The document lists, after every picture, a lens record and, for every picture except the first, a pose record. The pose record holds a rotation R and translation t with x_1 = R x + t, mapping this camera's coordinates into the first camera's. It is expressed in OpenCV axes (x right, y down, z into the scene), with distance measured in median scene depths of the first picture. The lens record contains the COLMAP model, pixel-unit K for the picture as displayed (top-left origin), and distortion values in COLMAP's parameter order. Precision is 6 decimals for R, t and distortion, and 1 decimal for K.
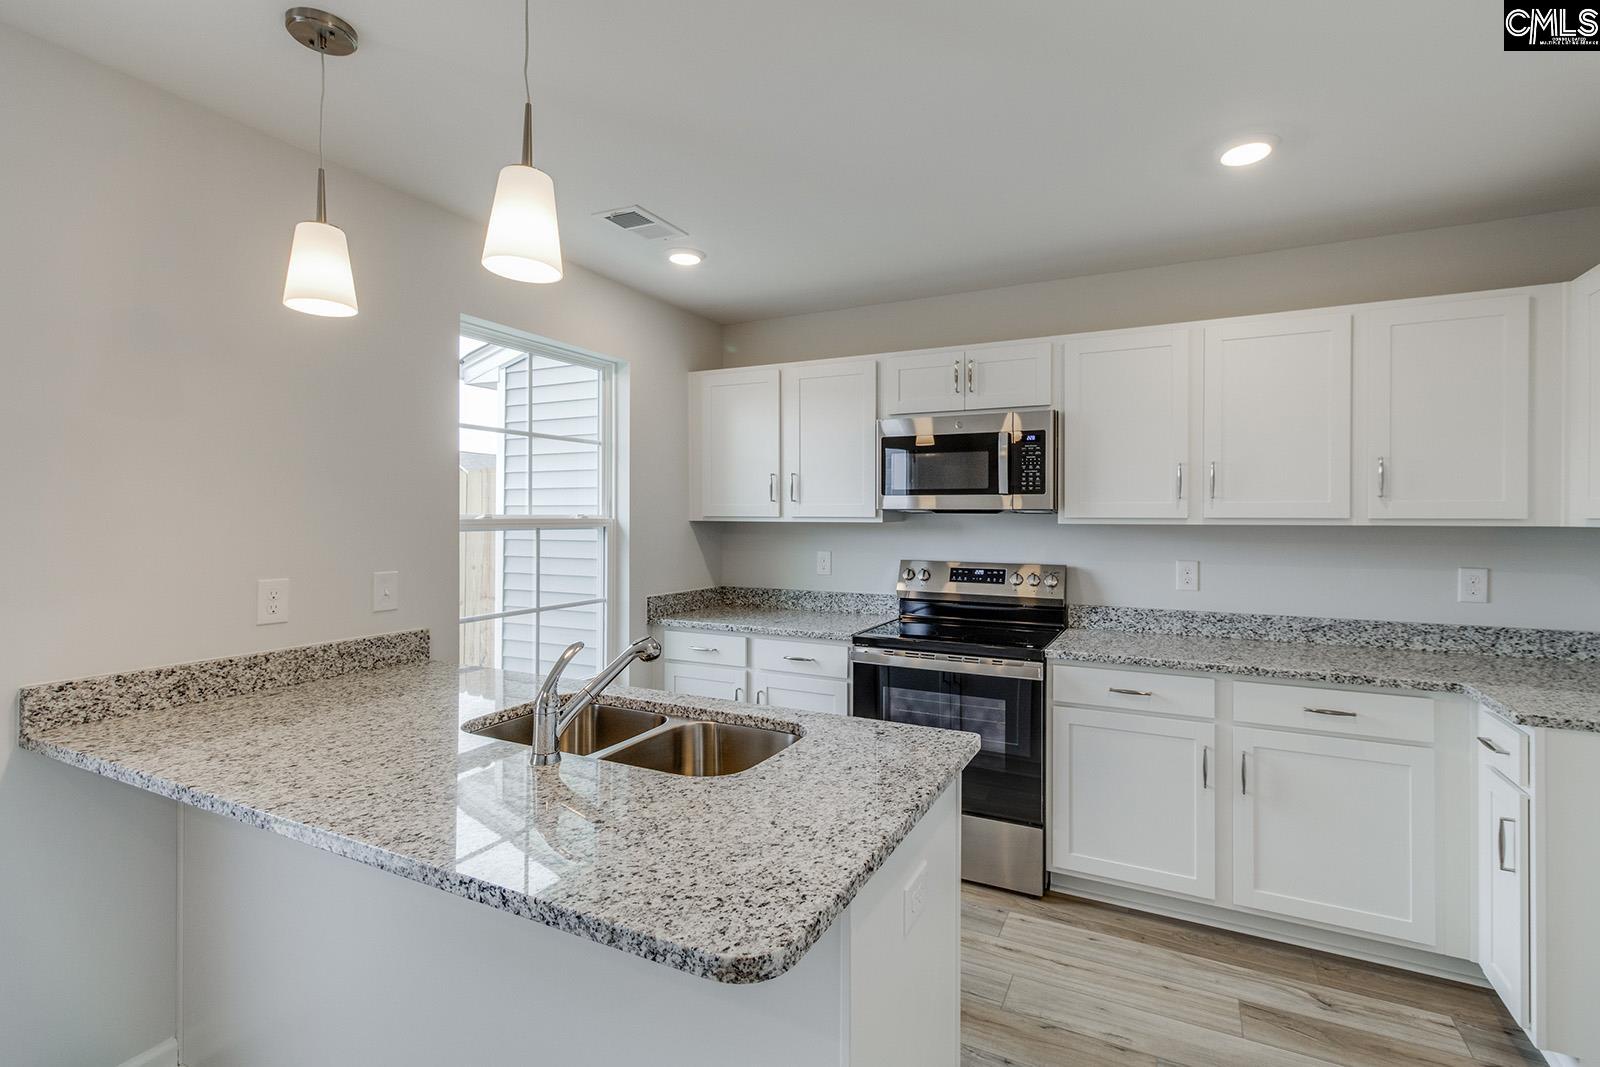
lens RADIAL K [[736.3, 0, 815.4], [0, 736.3, 513.7], [0, 0, 1]] dist [0.002205, 0.000403]
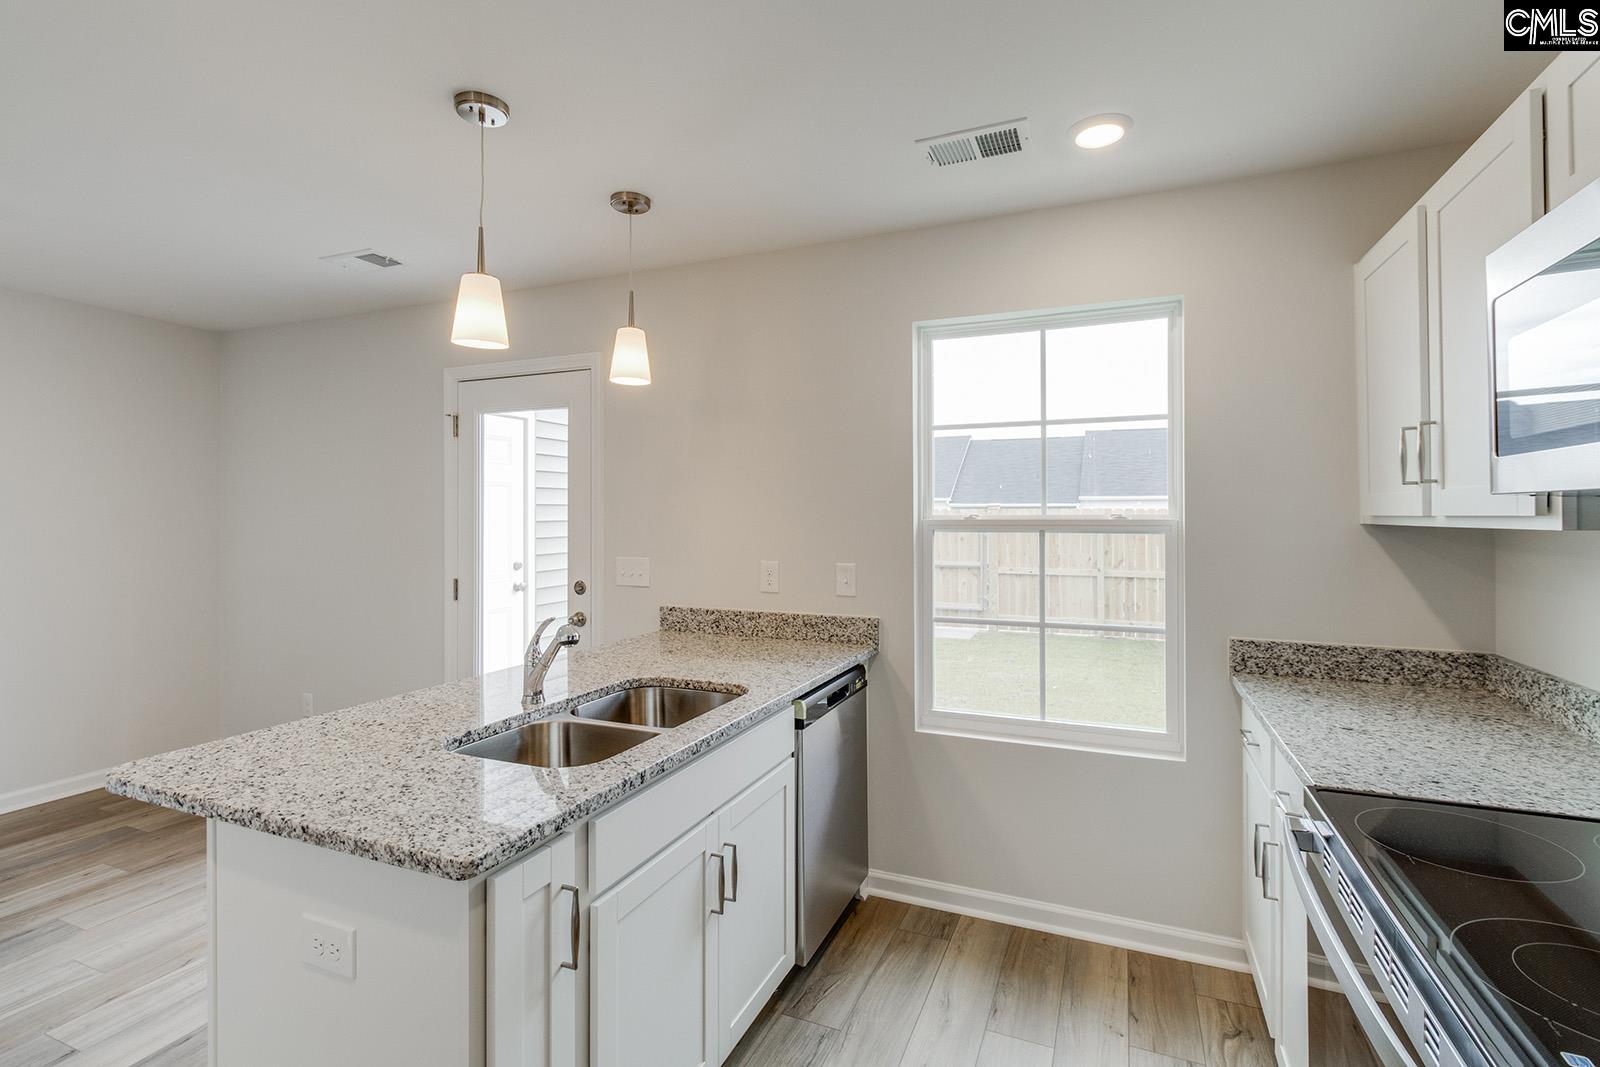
lens RADIAL K [[736.3, 0, 815.4], [0, 736.3, 513.7], [0, 0, 1]] dist [0.002205, 0.000403]
pose [[0.062866, -0.008122, -0.997989, 0.482226], [0.003884, 0.999961, -0.007894, 0.005825], [0.998014, -0.003380, 0.062896, 0.697824]]
